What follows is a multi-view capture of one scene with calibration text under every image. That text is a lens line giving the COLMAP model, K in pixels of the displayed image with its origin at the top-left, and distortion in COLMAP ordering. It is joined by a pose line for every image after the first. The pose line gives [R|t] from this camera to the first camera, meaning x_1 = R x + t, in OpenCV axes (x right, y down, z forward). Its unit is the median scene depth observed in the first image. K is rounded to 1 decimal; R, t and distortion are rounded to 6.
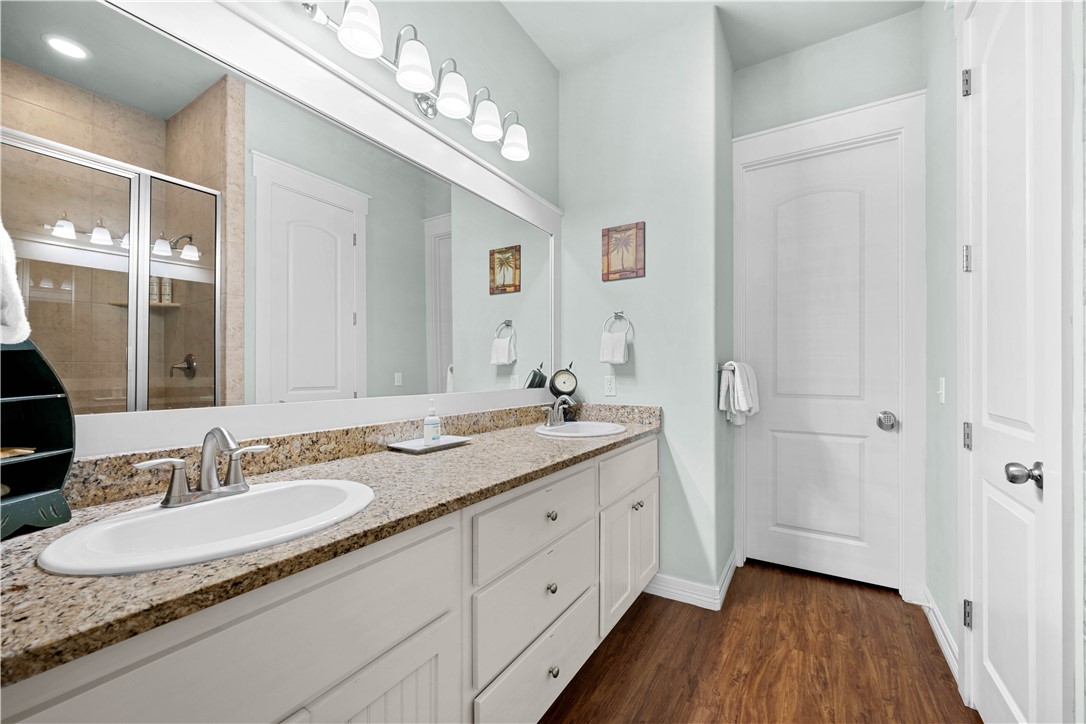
lens RADIAL K [[429.7, 0, 549.1], [0, 429.7, 366.4], [0, 0, 1]] dist [-0.001540, -0.000202]
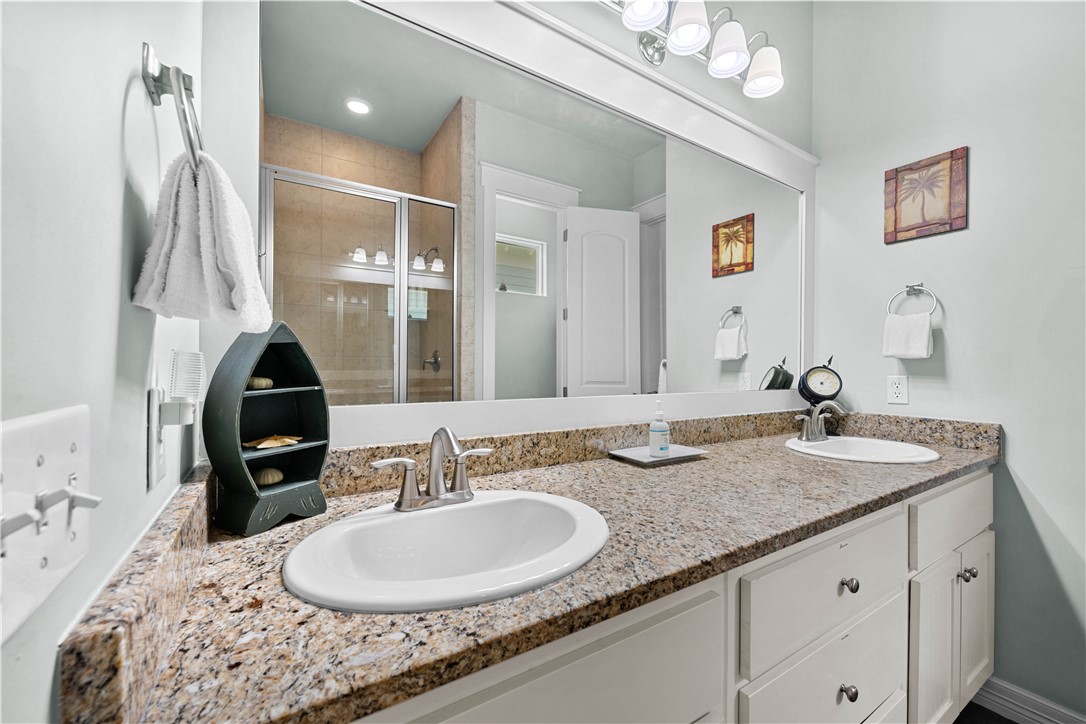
lens RADIAL K [[429.7, 0, 547.9], [0, 429.7, 363.9], [0, 0, 1]] dist [-0.001540, -0.000202]
pose [[0.899251, 0.005397, -0.437400, -0.103408], [-0.003828, 0.999983, 0.004470, 0.002636], [0.437416, -0.002345, 0.899256, 0.160992]]
